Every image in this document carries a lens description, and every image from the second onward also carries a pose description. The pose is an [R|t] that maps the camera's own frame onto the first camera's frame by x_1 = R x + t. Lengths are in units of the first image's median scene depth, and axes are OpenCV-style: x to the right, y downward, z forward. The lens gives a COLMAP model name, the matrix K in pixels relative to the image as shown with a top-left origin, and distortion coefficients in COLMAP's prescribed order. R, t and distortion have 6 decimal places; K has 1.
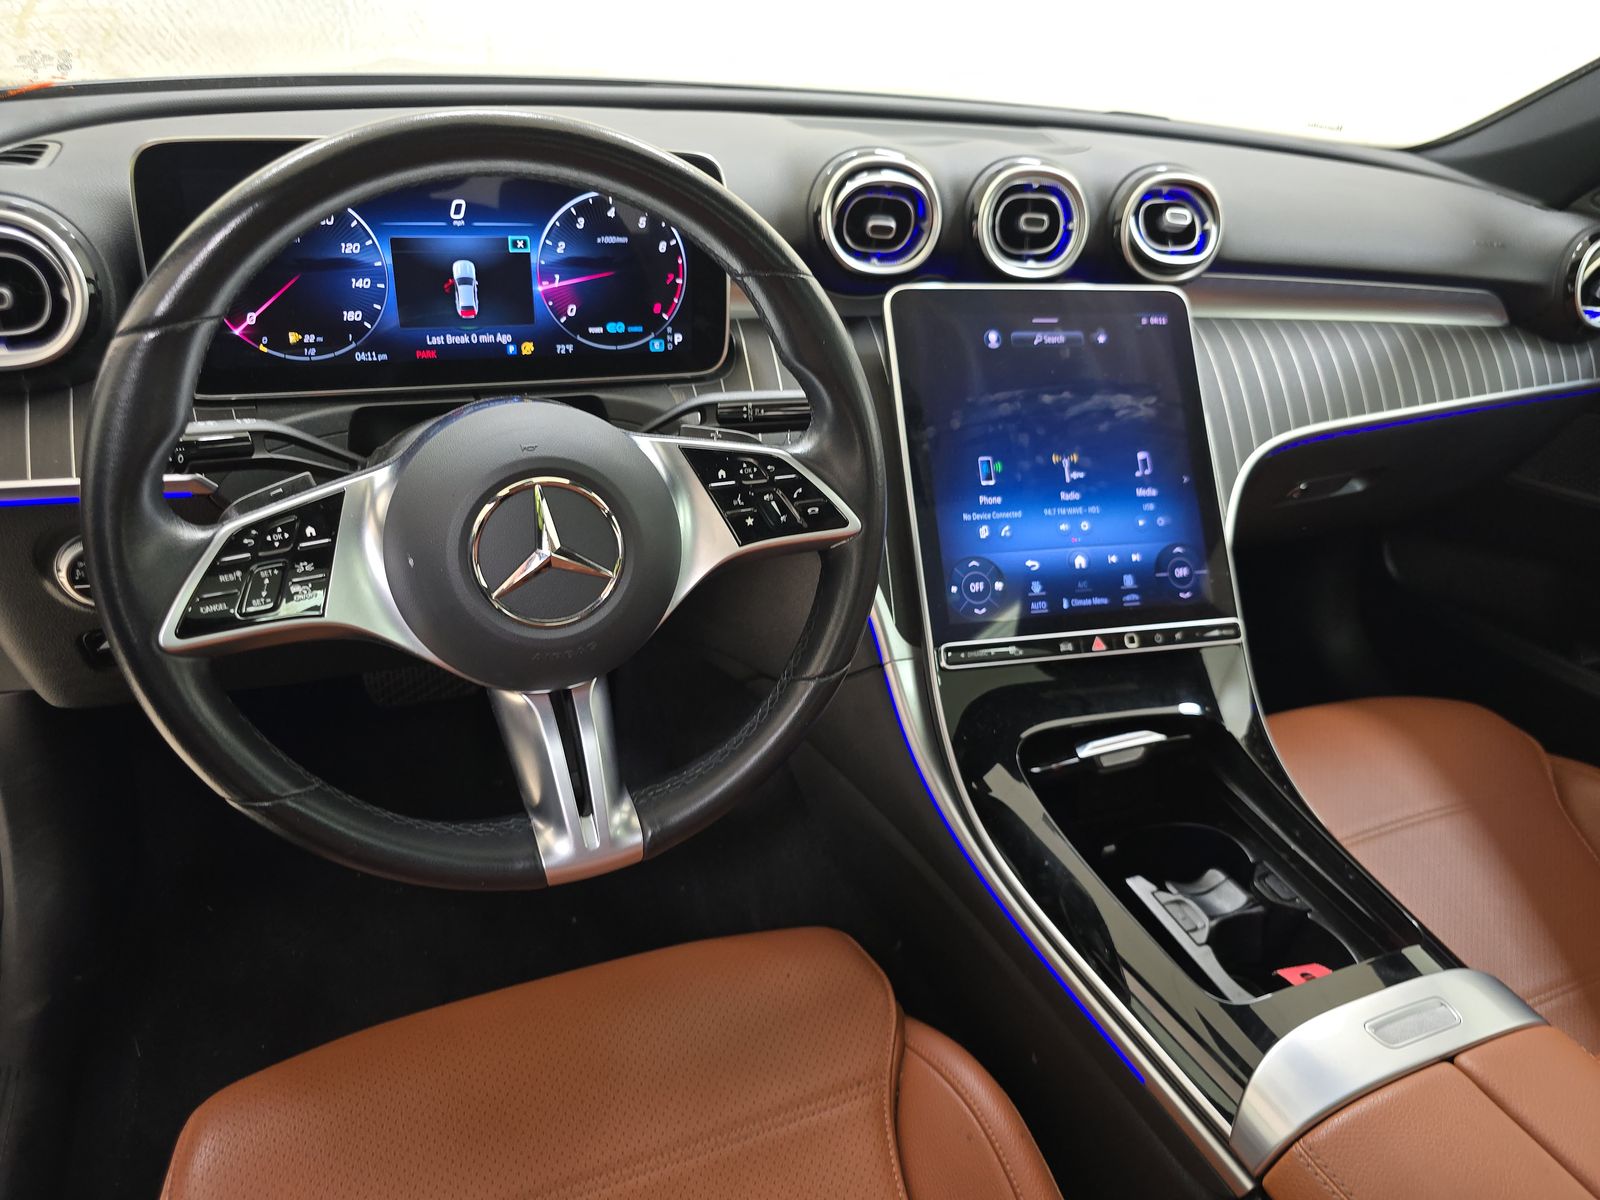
lens RADIAL K [[1078.6, 0, 804.7], [0, 1078.6, 587.5], [0, 0, 1]] dist [0.050538, -0.046759]
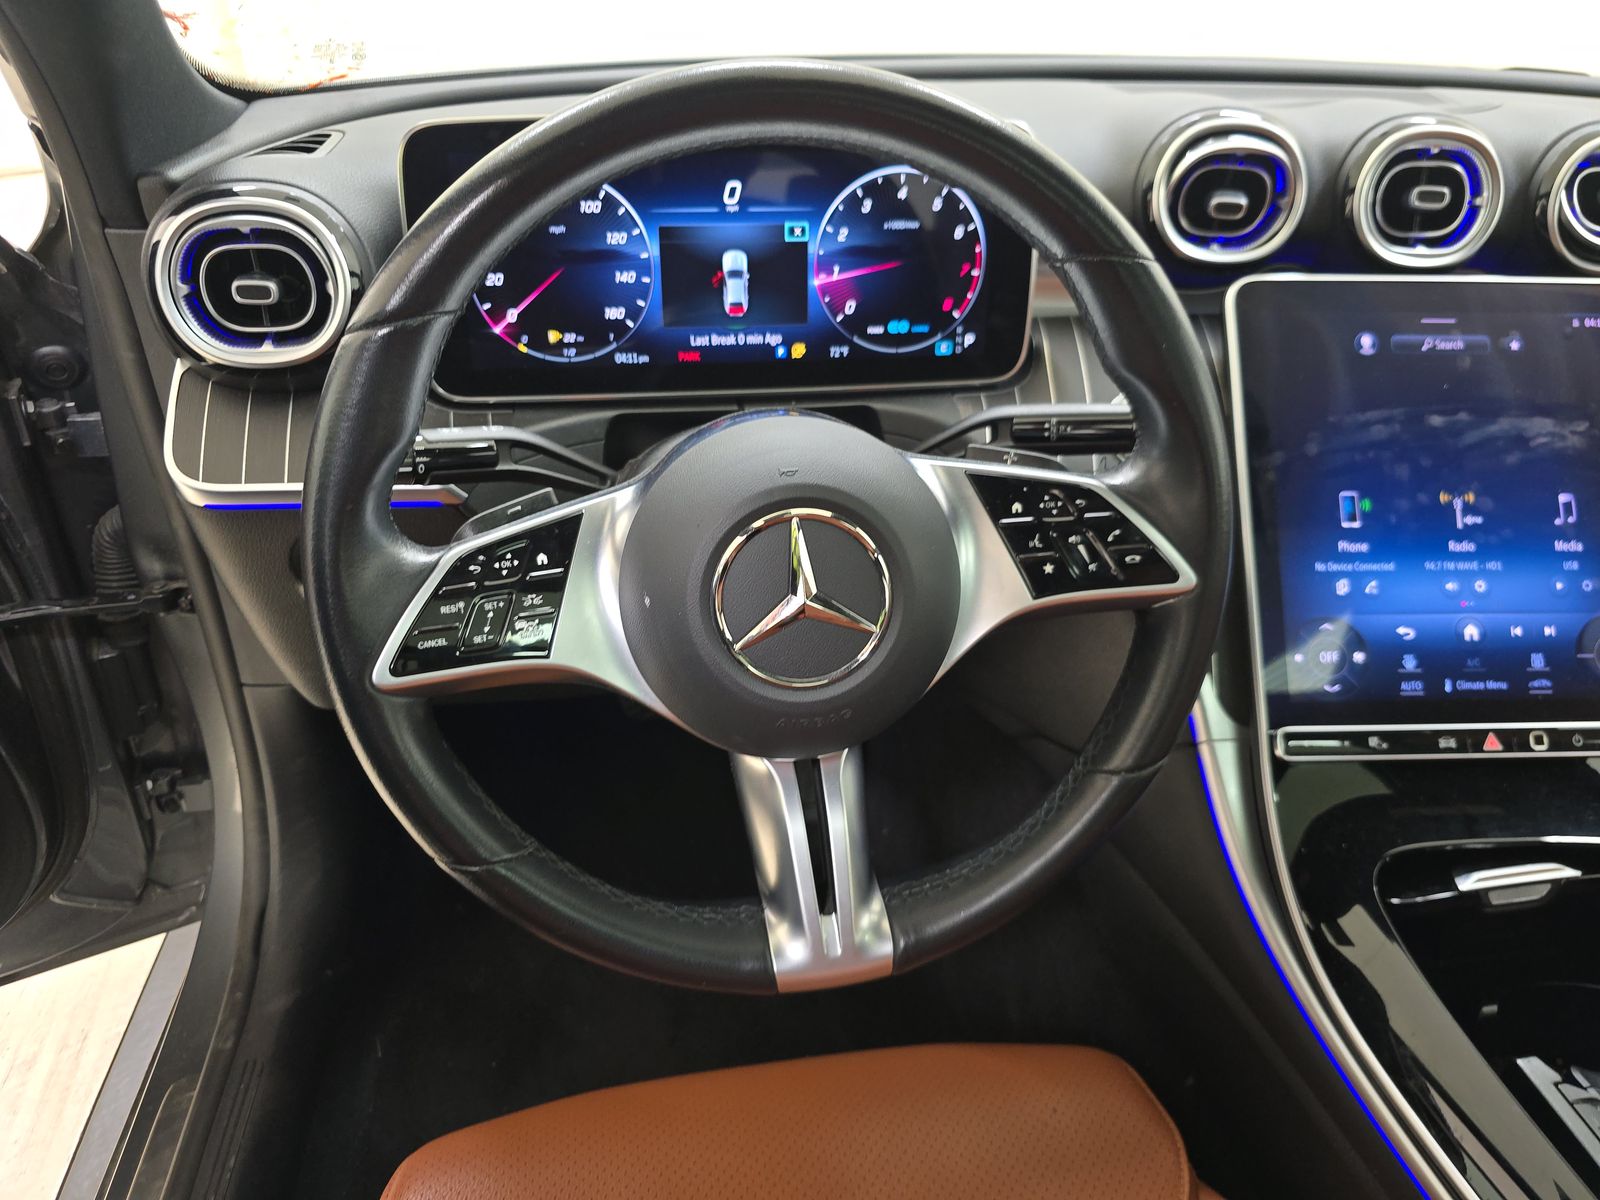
lens RADIAL K [[1065.9, 0, 807.1], [0, 1065.9, 600.6], [0, 0, 1]] dist [0.038877, -0.045547]
pose [[0.970393, 0.066149, -0.232295, -0.035037], [-0.063116, 0.997796, 0.020475, -0.037820], [0.233138, -0.005208, 0.972430, 0.164723]]
